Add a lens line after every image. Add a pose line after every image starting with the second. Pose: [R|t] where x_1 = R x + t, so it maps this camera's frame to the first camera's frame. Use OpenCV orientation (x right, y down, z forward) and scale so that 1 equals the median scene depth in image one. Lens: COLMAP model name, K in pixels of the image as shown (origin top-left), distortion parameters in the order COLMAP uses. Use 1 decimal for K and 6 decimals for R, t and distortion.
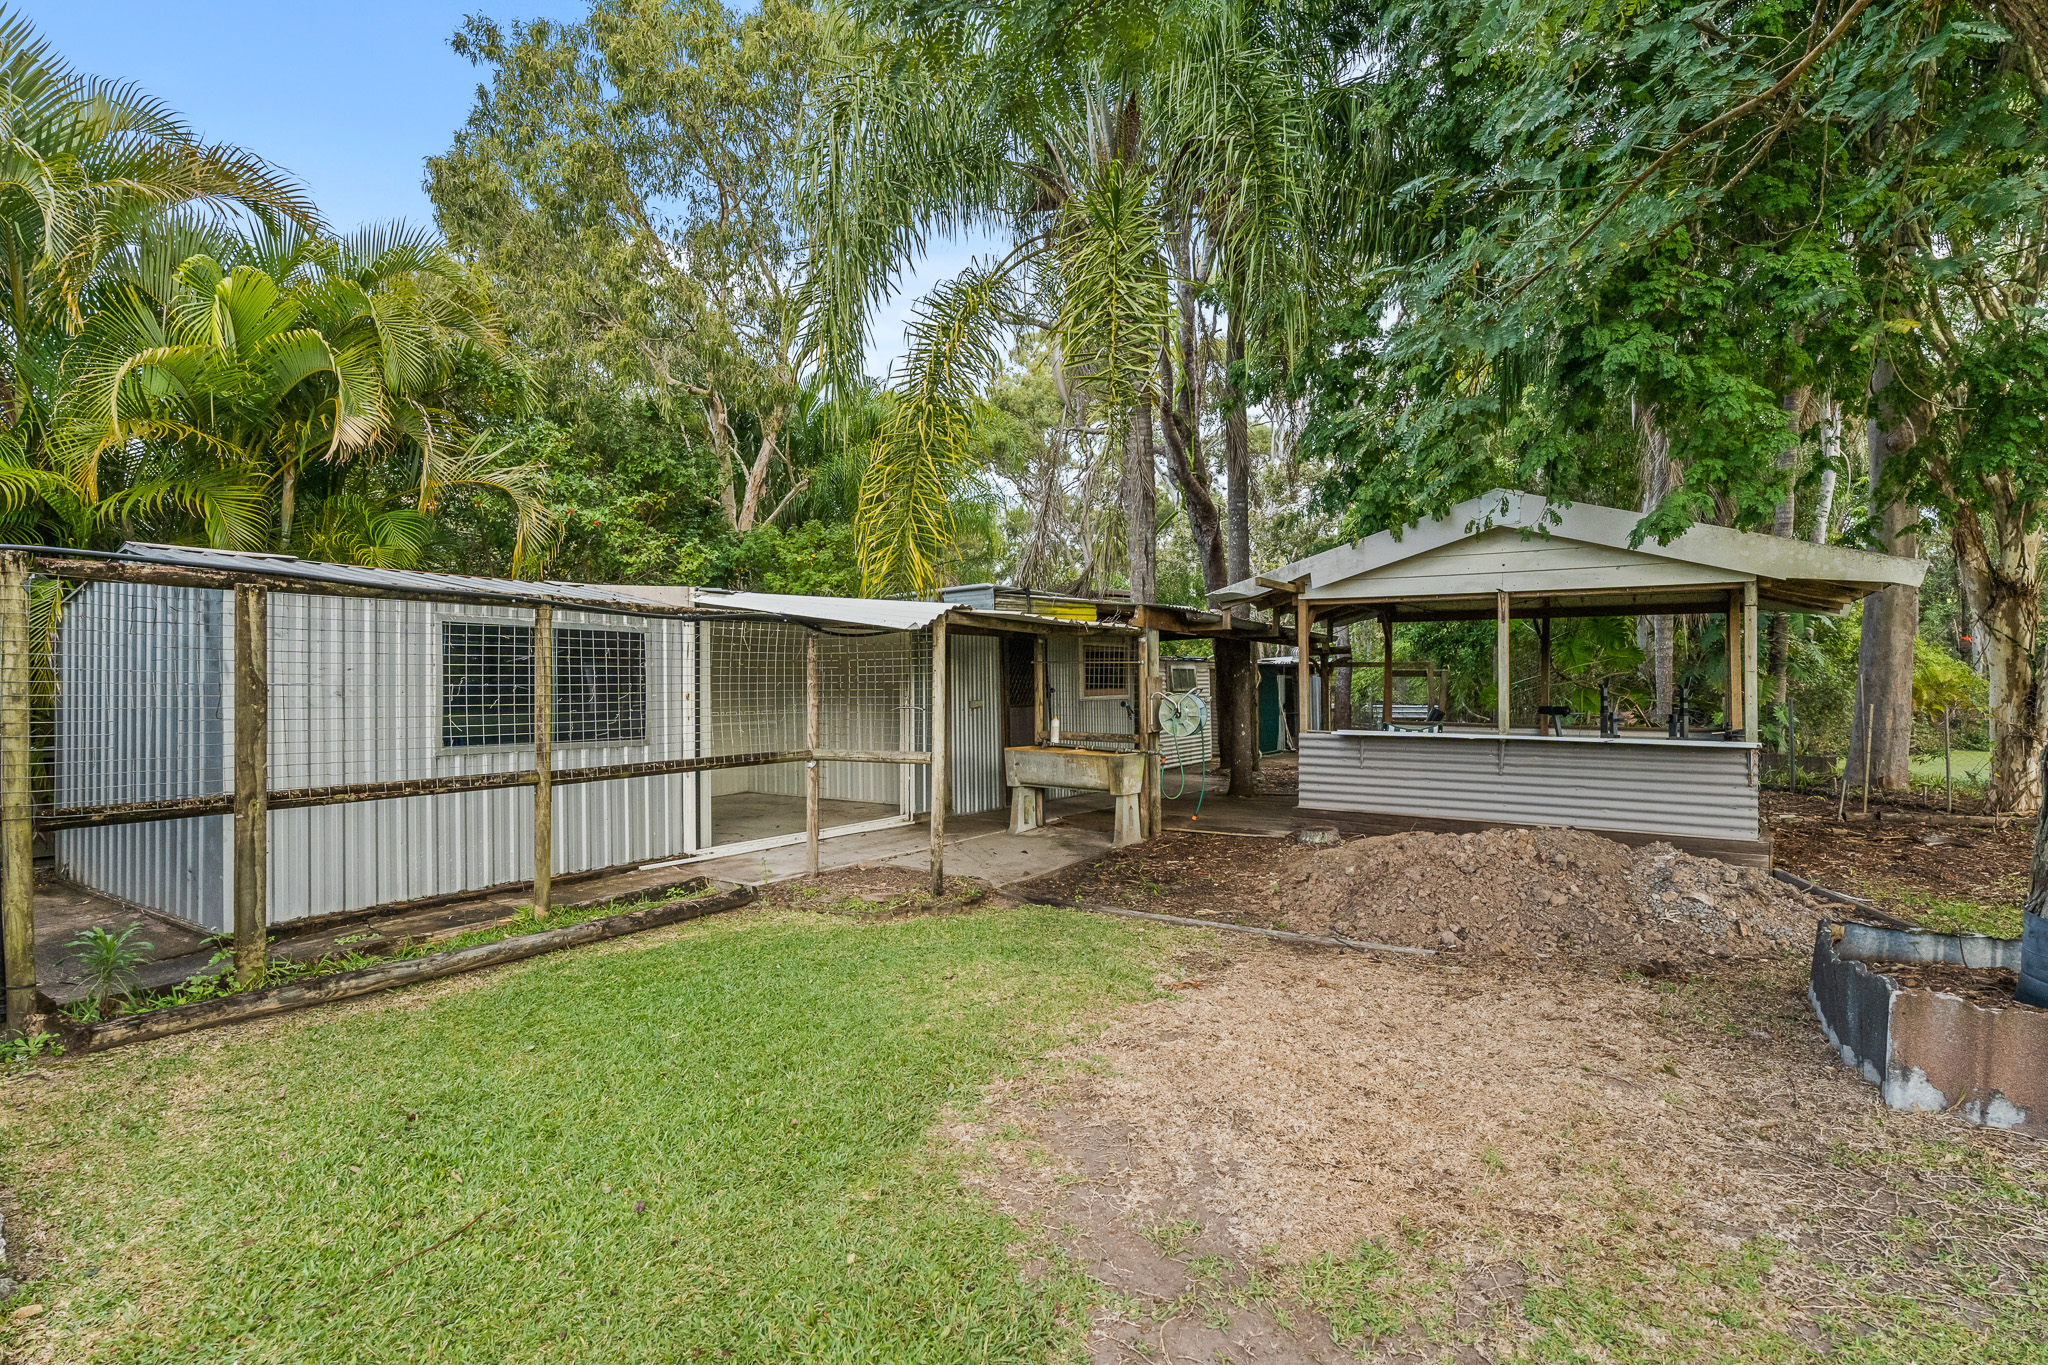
lens RADIAL K [[979.6, 0, 1027.5], [0, 979.6, 681.3], [0, 0, 1]] dist [0.000900, 0.000473]
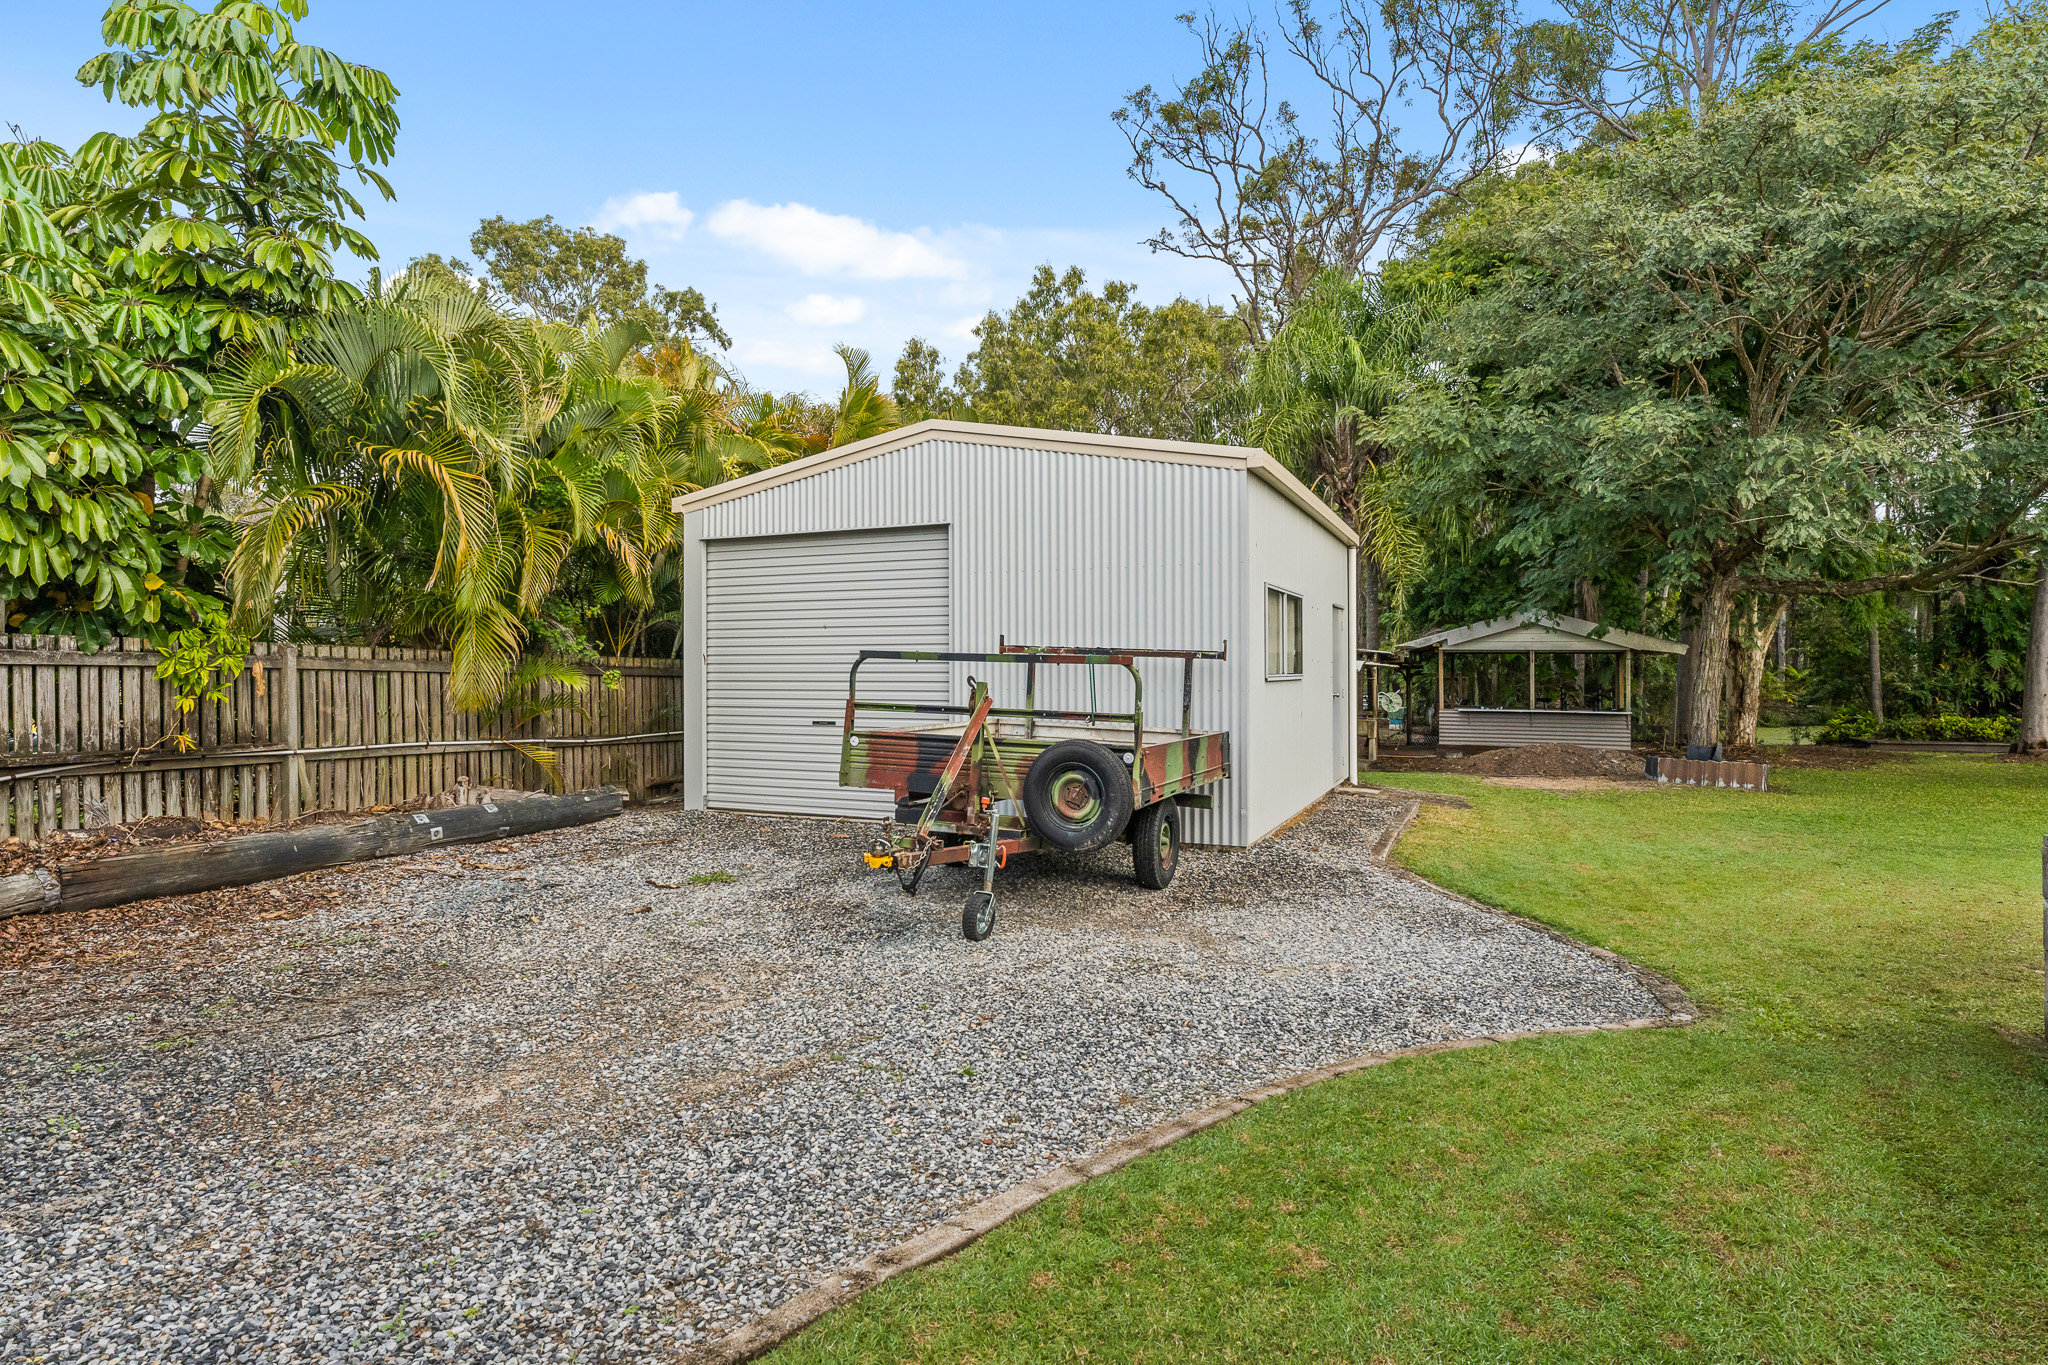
lens RADIAL K [[1116.2, 0, 1022.6], [0, 1116.2, 680.0], [0, 0, 1]] dist [0.002689, 0.000792]
pose [[0.989183, -0.000087, 0.146685, -1.083967], [-0.001077, 0.999969, 0.007860, -0.037238], [-0.146681, -0.007933, 0.989152, -1.427331]]
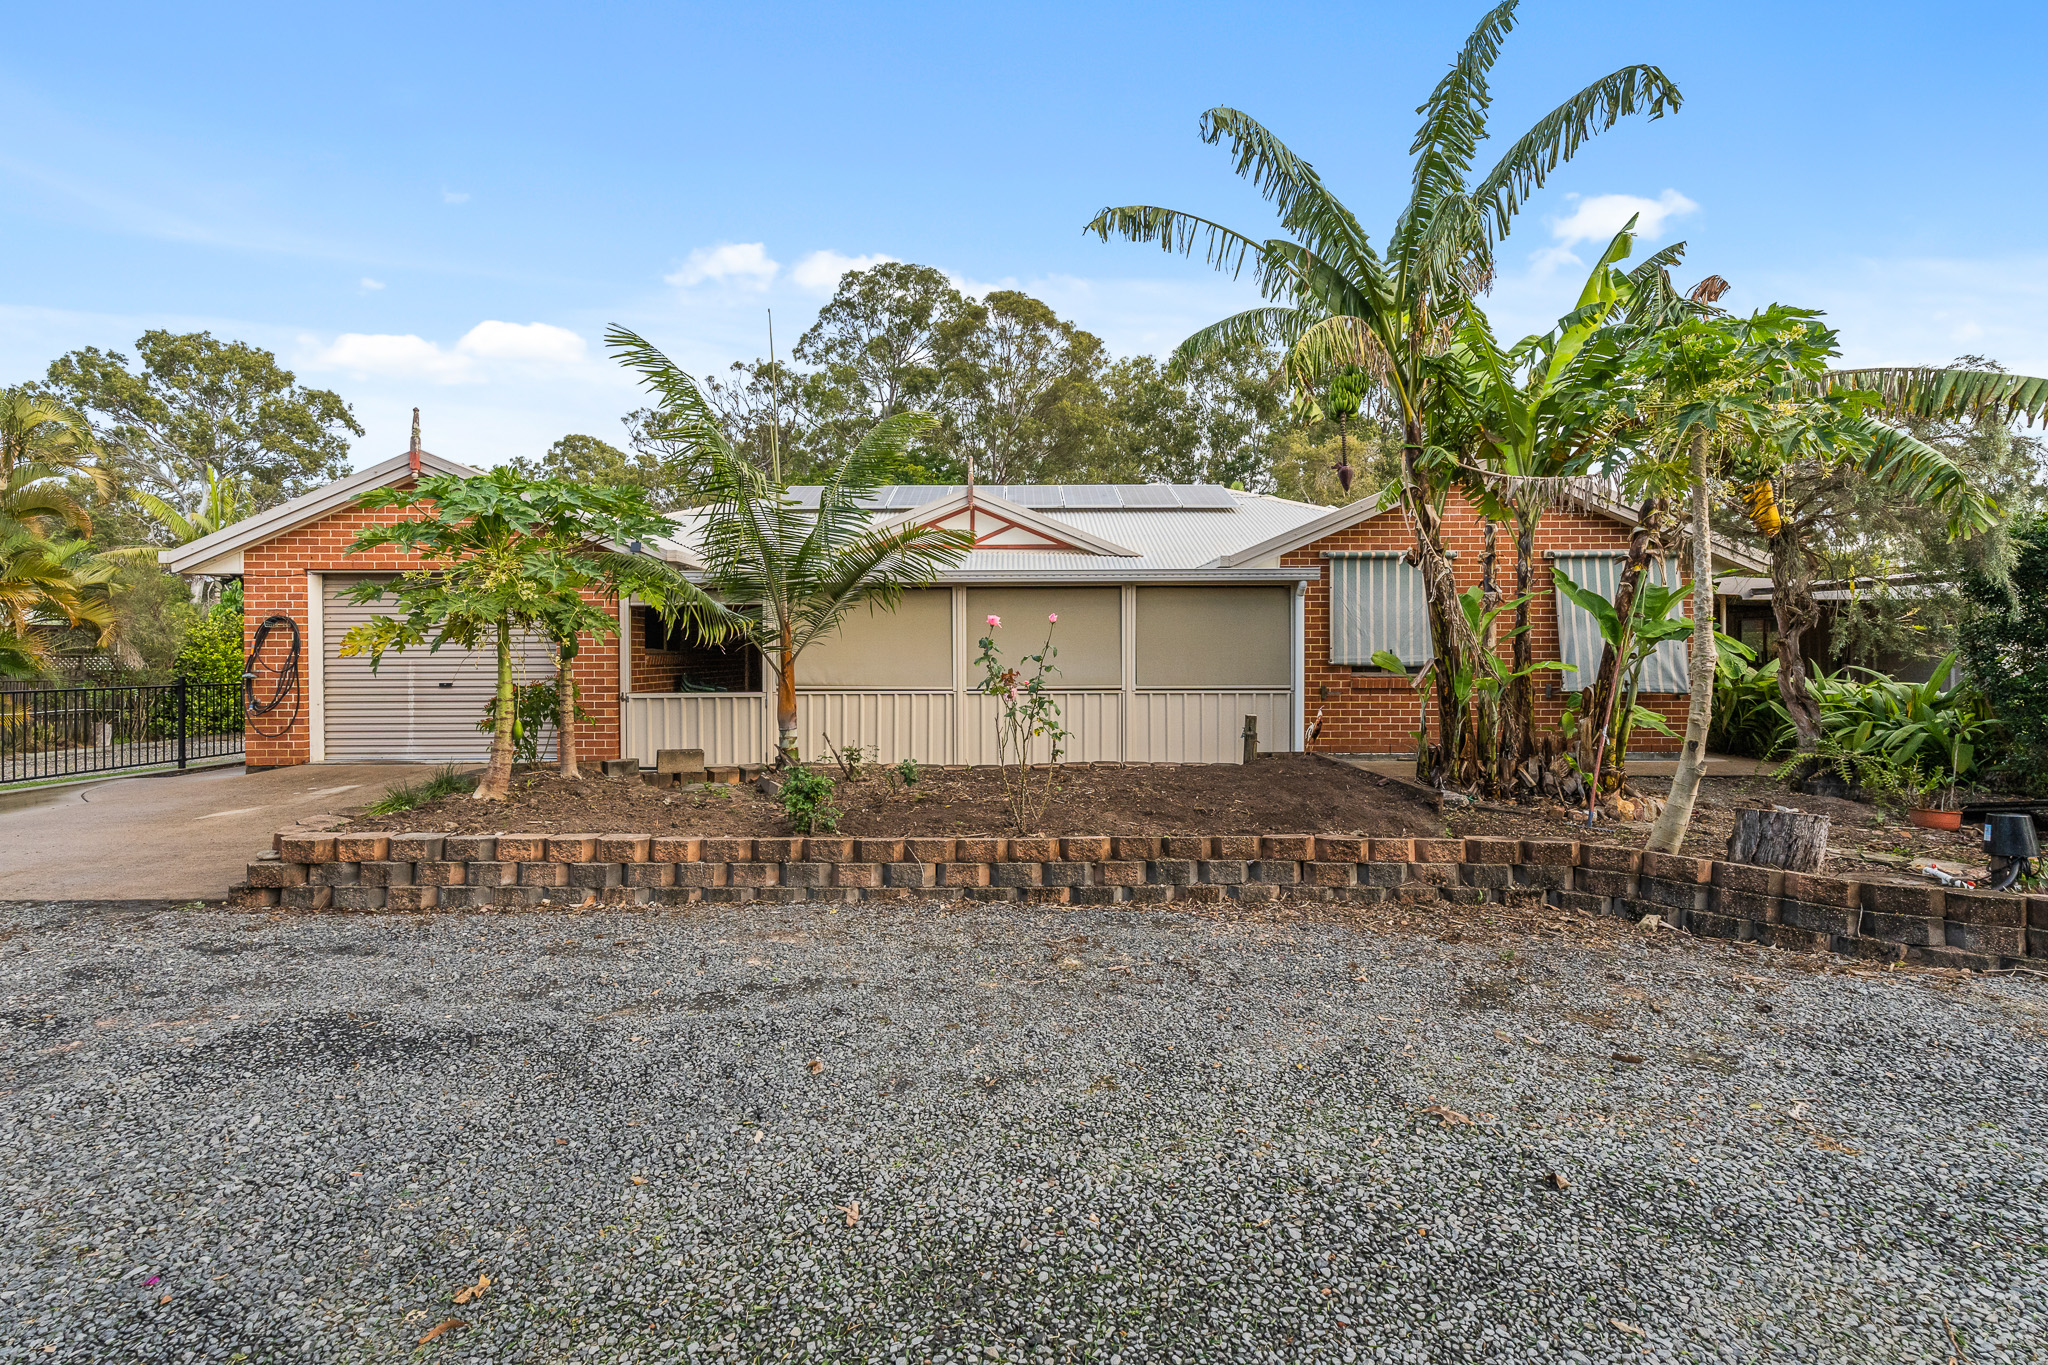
lens RADIAL K [[914.8, 0, 1009.0], [0, 914.8, 644.8], [0, 0, 1]] dist [0.002706, -0.001114]
pose [[0.849491, 0.002822, 0.527595, -1.325607], [0.004133, 0.999919, -0.012003, -0.115915], [-0.527586, 0.012377, 0.849411, -4.428458]]
